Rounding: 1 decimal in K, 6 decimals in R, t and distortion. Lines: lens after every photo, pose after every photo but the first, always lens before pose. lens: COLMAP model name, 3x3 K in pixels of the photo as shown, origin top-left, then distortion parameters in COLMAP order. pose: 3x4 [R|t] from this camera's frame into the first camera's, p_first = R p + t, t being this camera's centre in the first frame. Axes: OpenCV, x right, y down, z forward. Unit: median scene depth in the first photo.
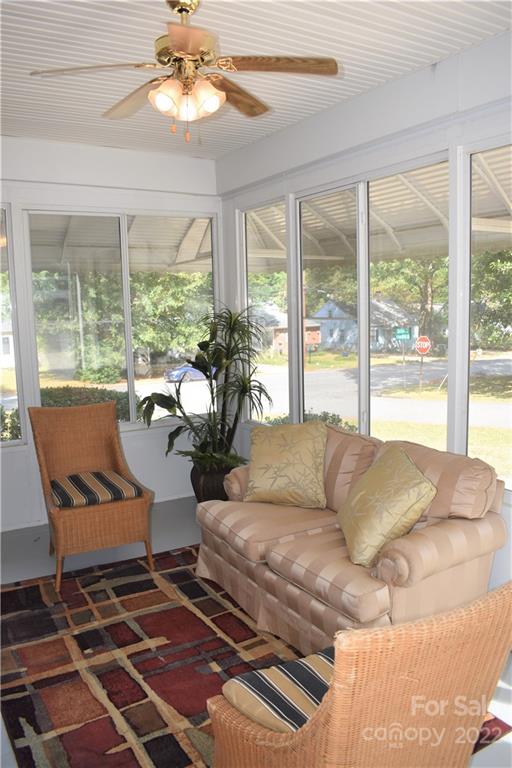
lens RADIAL K [[601.6, 0, 255.7], [0, 601.6, 383.9], [0, 0, 1]] dist [-0.088865, 0.006157]
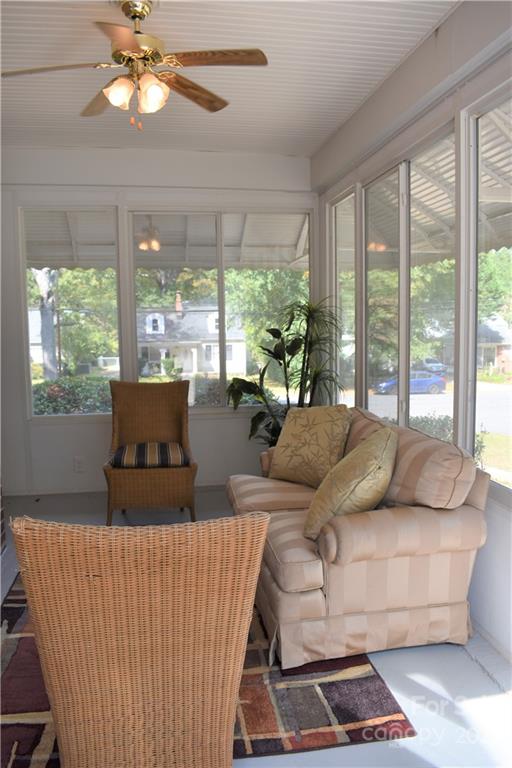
lens RADIAL K [[601.6, 0, 254.7], [0, 601.6, 382.1], [0, 0, 1]] dist [-0.088865, 0.006157]
pose [[0.934213, 0.050614, -0.353107, 0.328173], [-0.059349, 0.998140, -0.013947, 0.048825], [0.351744, 0.033986, 0.935479, 0.021095]]
